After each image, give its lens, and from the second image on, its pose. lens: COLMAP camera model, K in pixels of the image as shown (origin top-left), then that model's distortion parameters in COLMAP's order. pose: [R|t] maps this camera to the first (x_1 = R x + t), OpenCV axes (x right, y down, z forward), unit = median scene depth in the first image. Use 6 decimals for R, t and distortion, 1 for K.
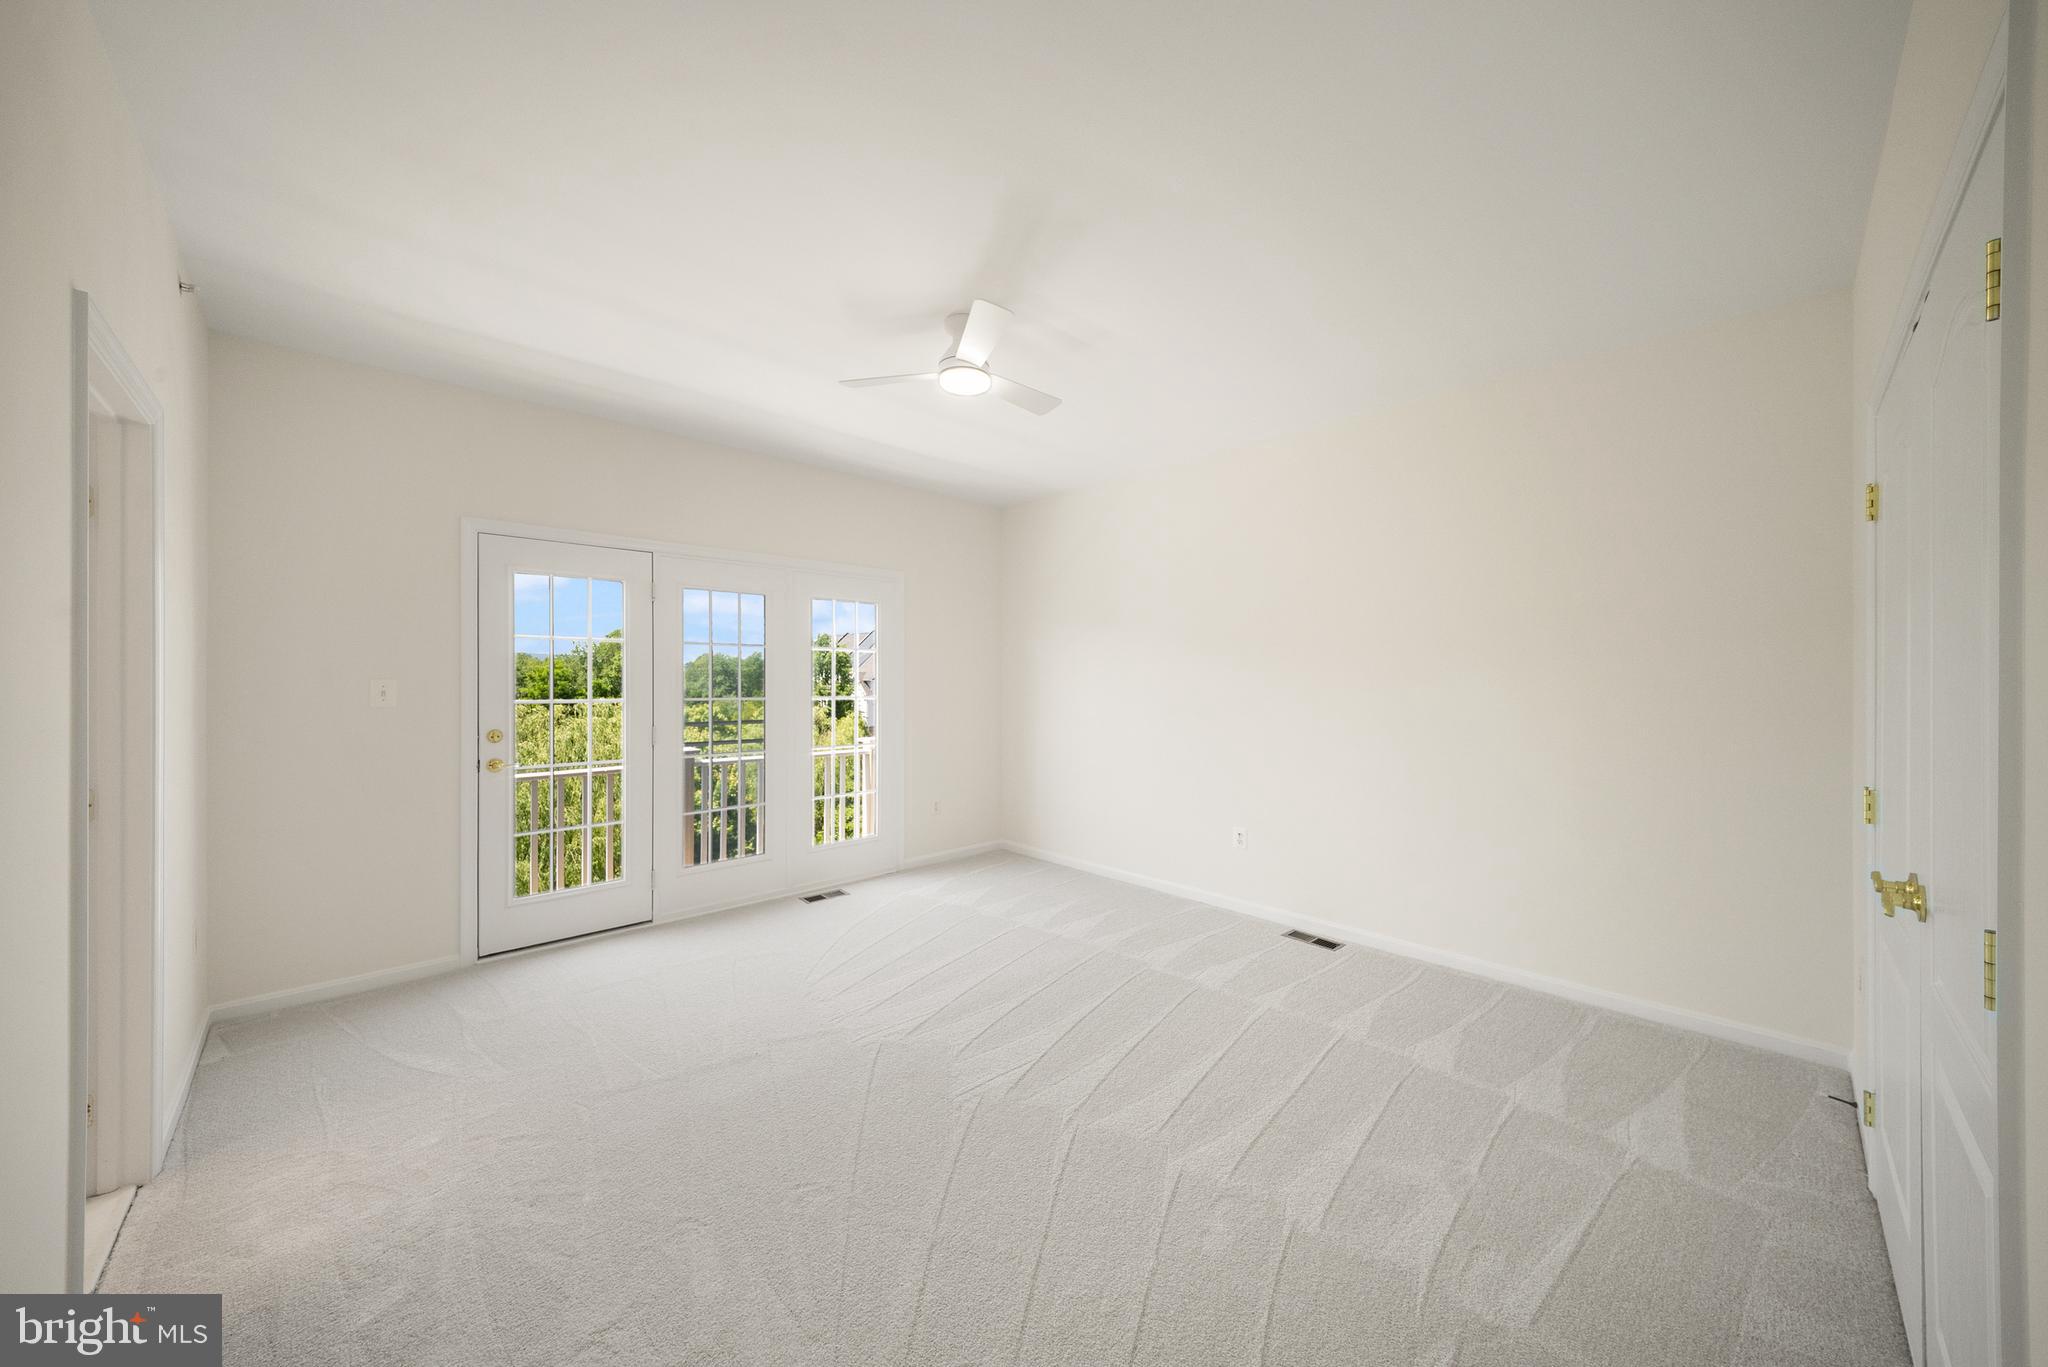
lens RADIAL K [[722.3, 0, 1025.8], [0, 722.3, 677.8], [0, 0, 1]] dist [0.002217, -0.000918]
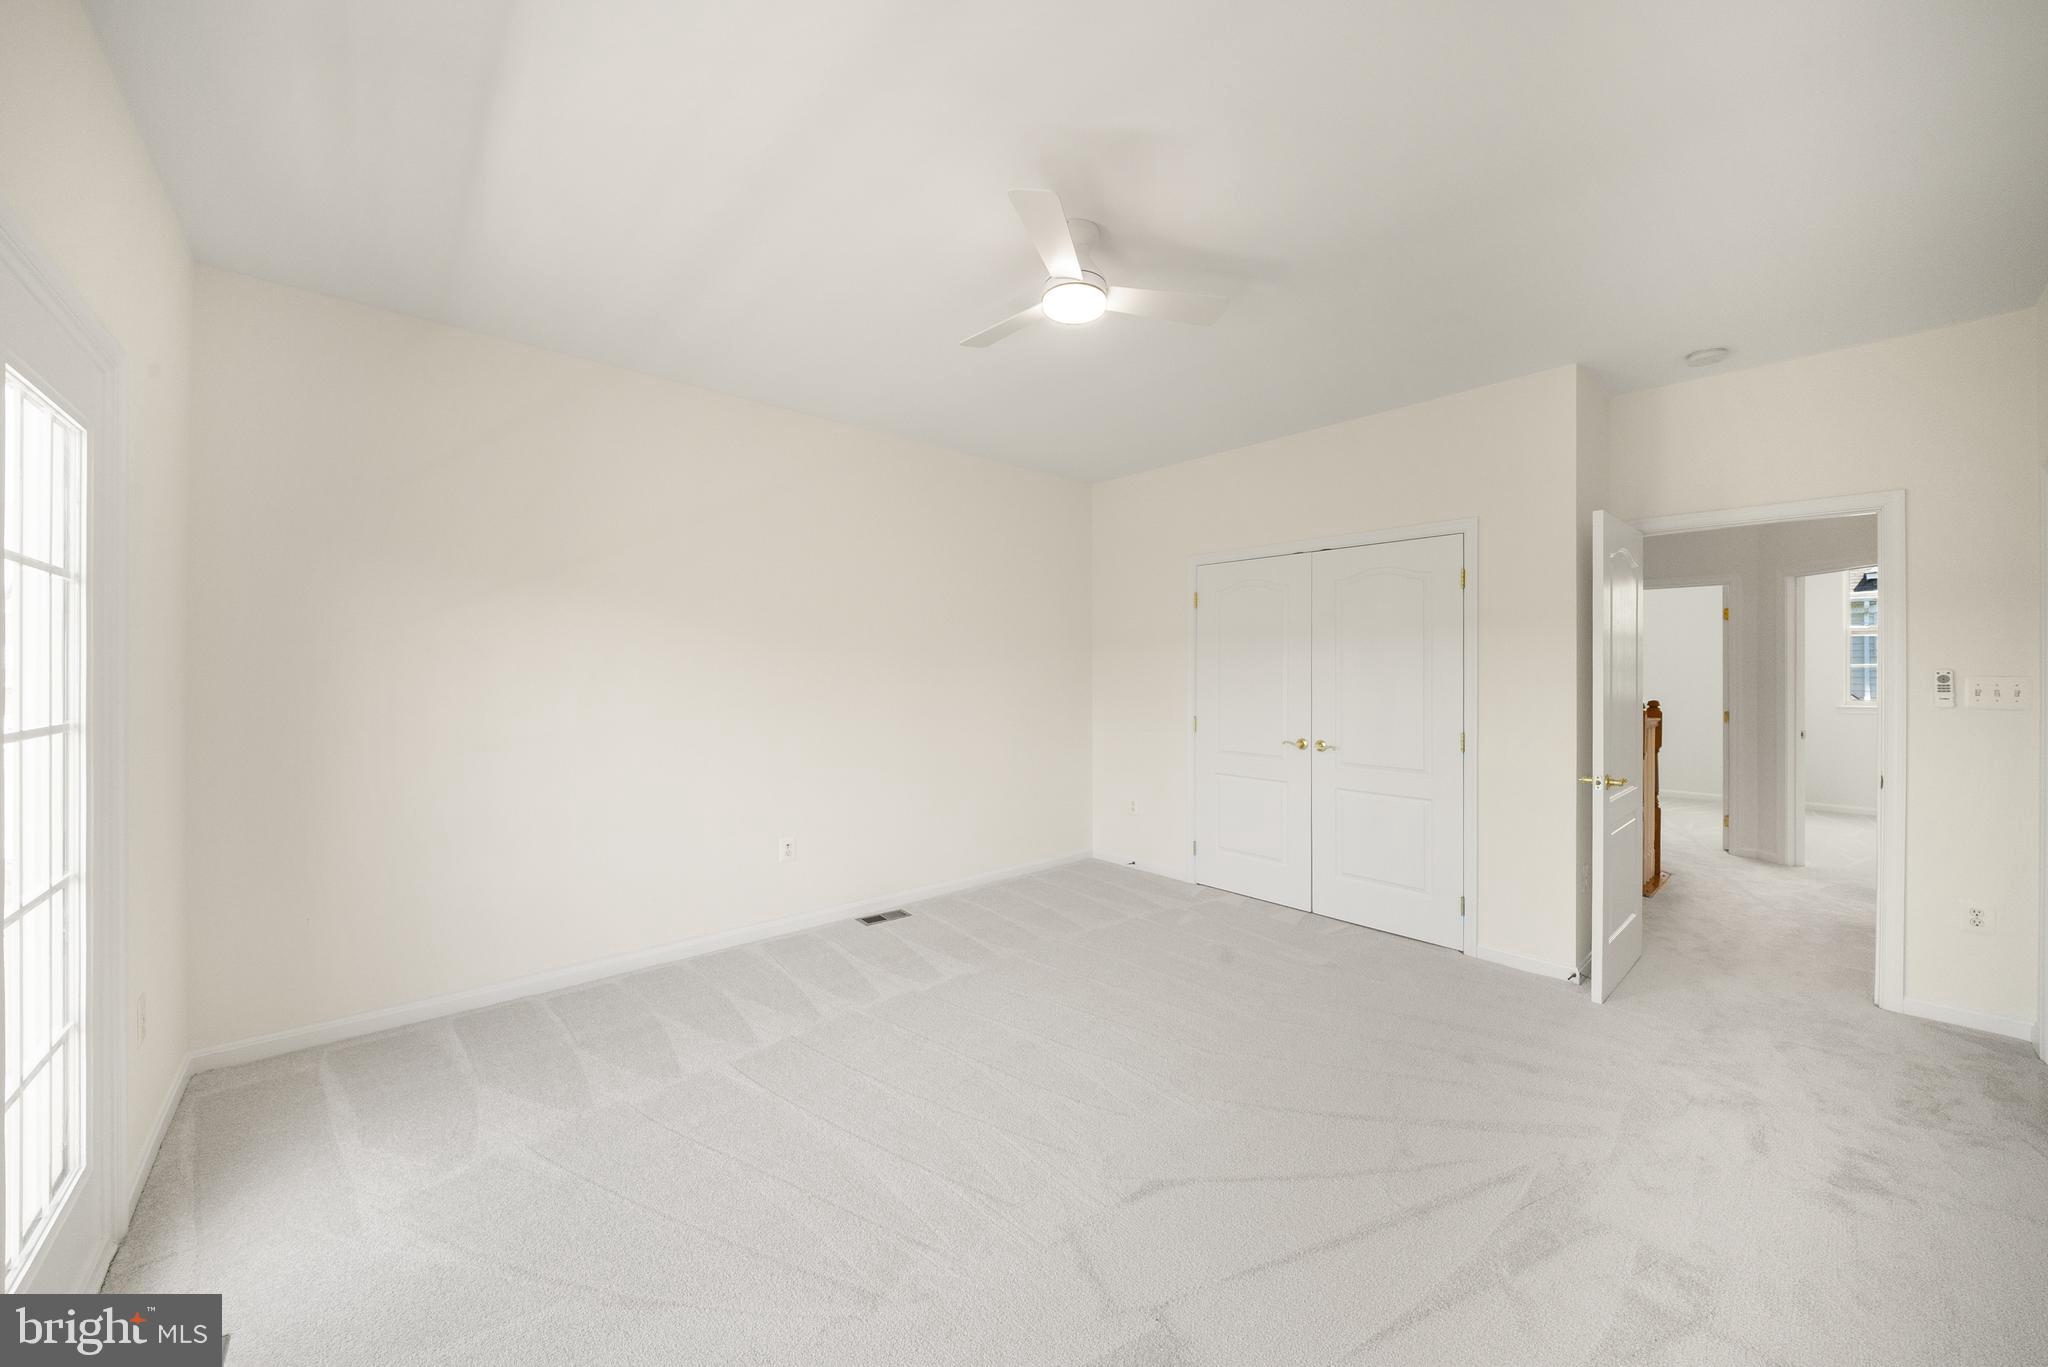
lens RADIAL K [[722.3, 0, 1035.3], [0, 722.3, 675.2], [0, 0, 1]] dist [0.002217, -0.000918]
pose [[0.011373, -0.001073, 0.999935, -0.592377], [-0.008388, 0.999964, 0.001169, 0.004113], [-0.999900, -0.008401, 0.011364, 0.693088]]
